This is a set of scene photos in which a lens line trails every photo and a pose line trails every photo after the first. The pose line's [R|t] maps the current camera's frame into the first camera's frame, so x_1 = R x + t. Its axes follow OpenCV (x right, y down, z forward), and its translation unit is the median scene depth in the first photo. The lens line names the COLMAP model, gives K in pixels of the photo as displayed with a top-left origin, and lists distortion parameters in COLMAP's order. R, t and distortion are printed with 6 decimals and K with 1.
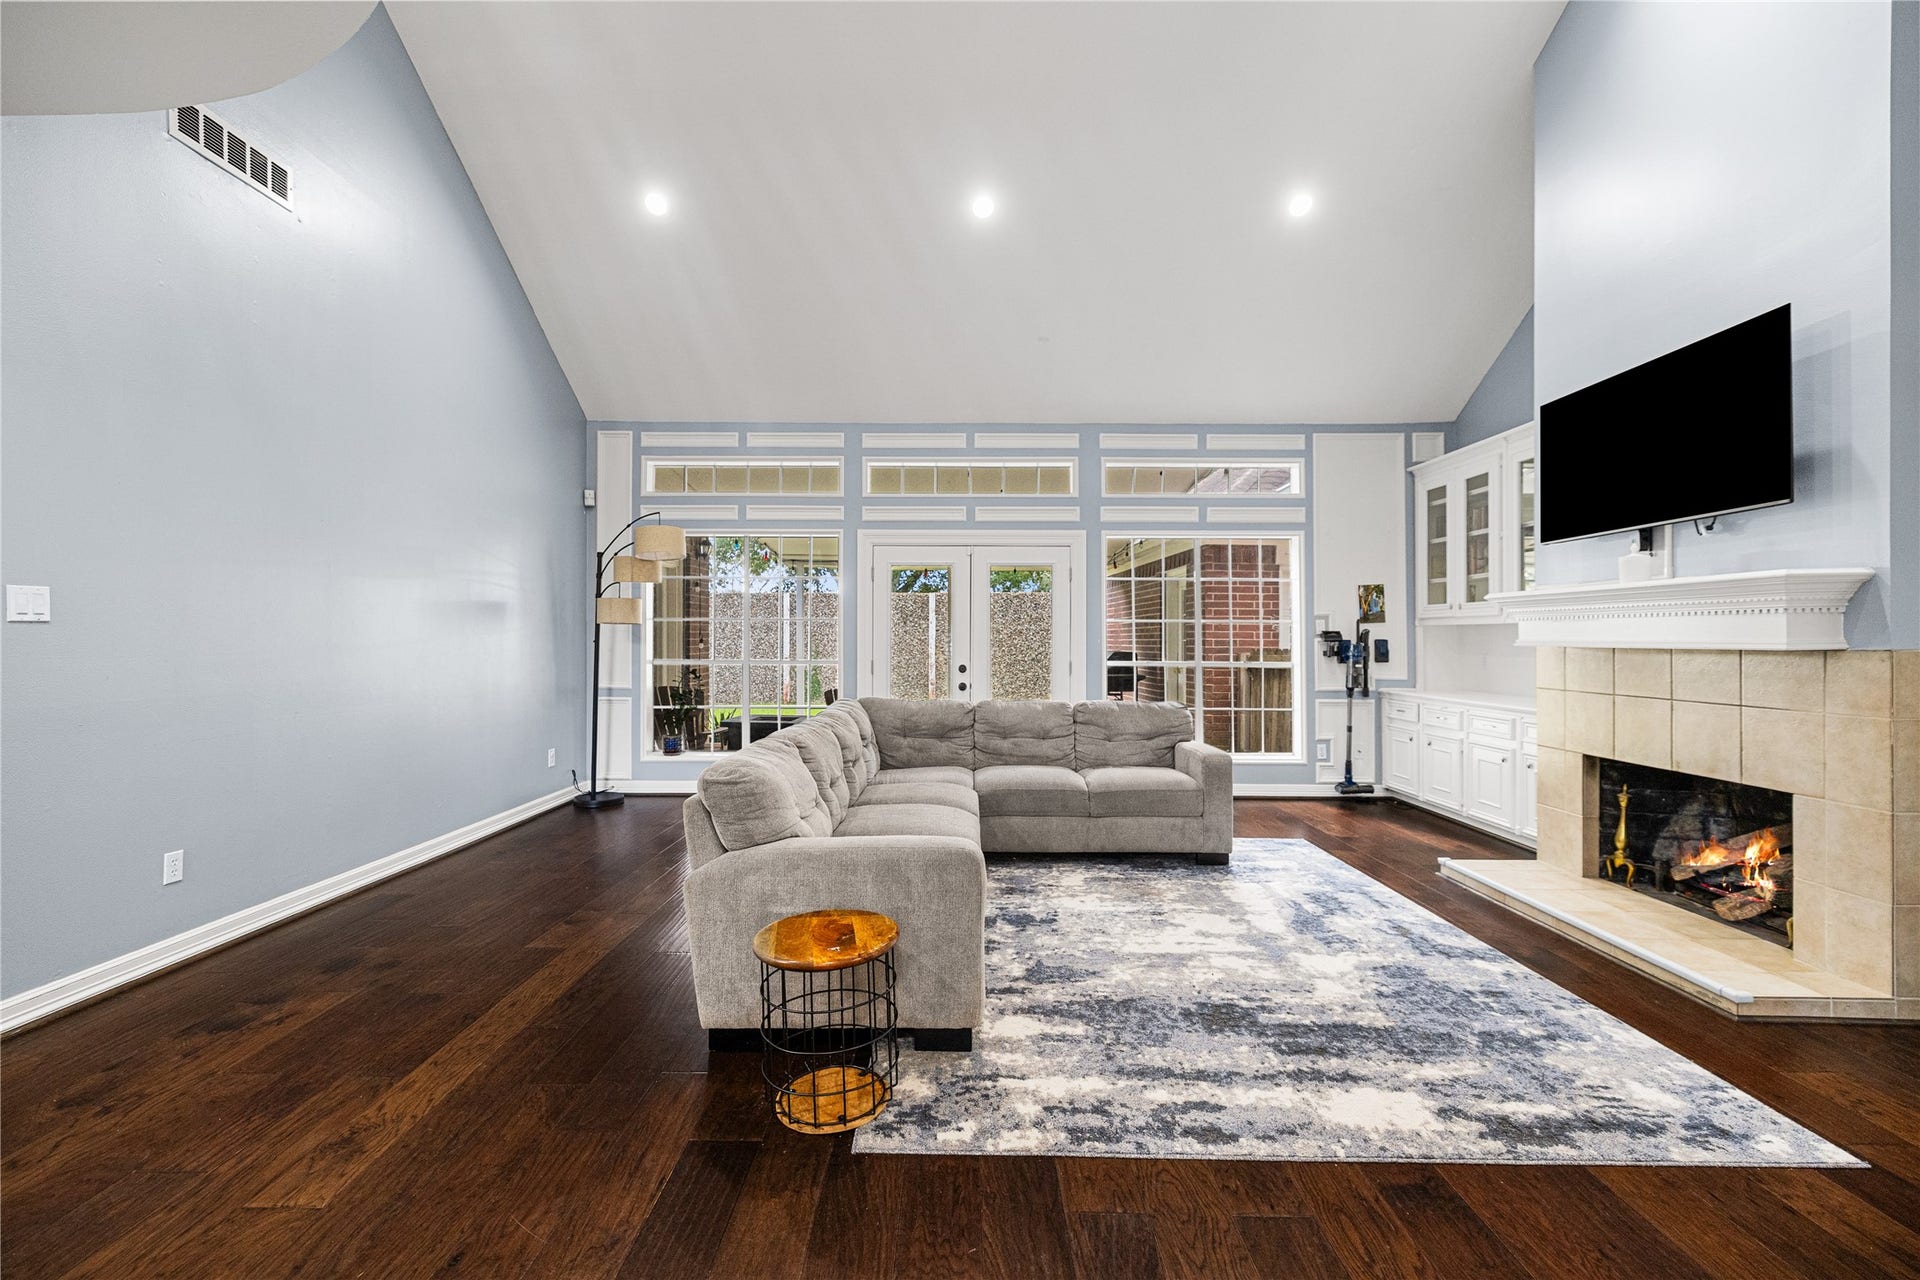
lens RADIAL K [[812.0, 0, 950.3], [0, 812.0, 639.7], [0, 0, 1]] dist [0.003972, -0.001292]
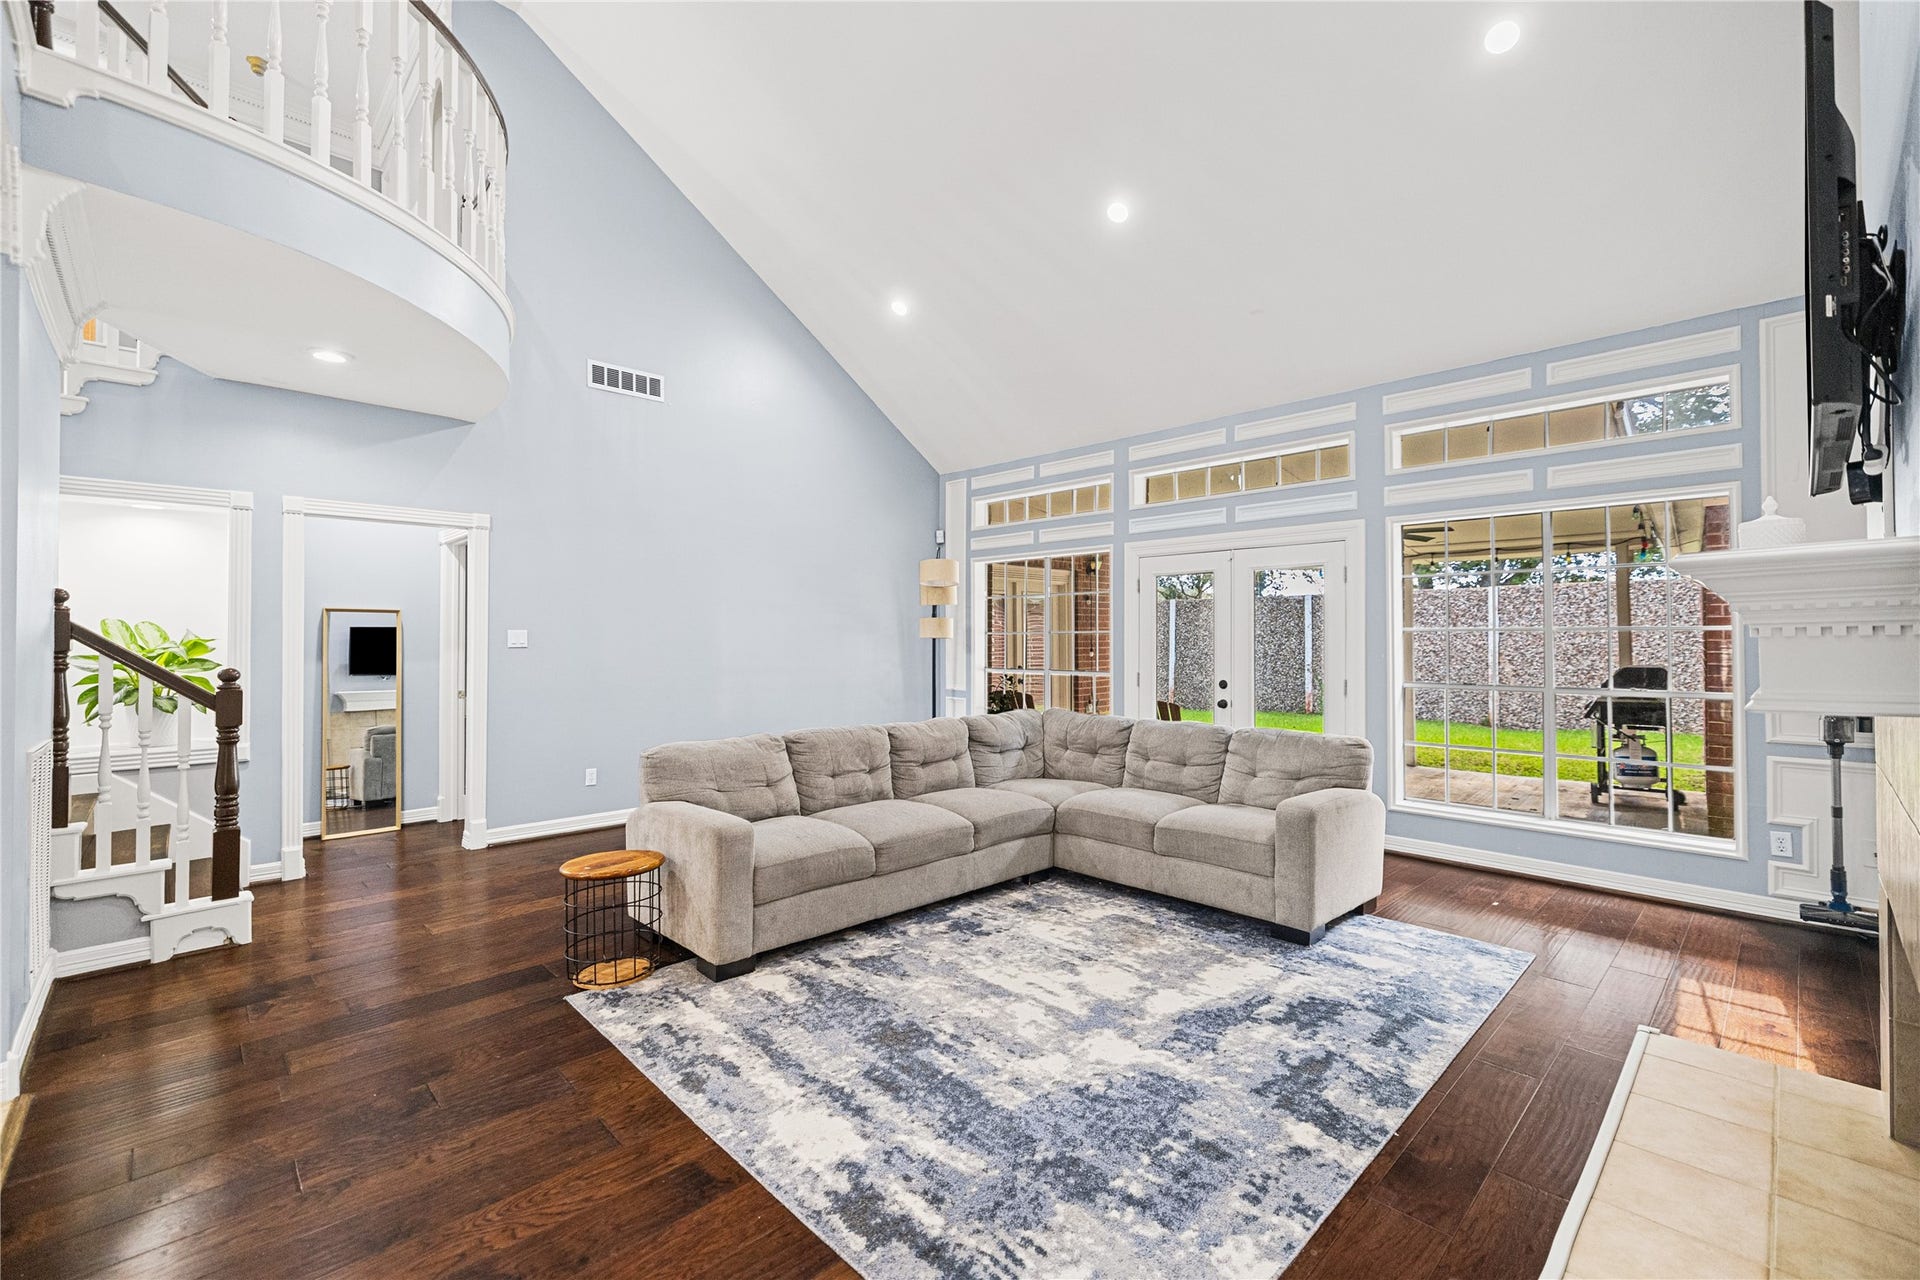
lens RADIAL K [[812.0, 0, 939.0], [0, 812.0, 633.7], [0, 0, 1]] dist [0.003972, -0.001292]
pose [[0.695519, -0.008849, -0.718453, 0.997280], [0.002666, 0.999949, -0.009735, -0.029649], [0.718503, 0.004856, 0.695507, 0.290666]]
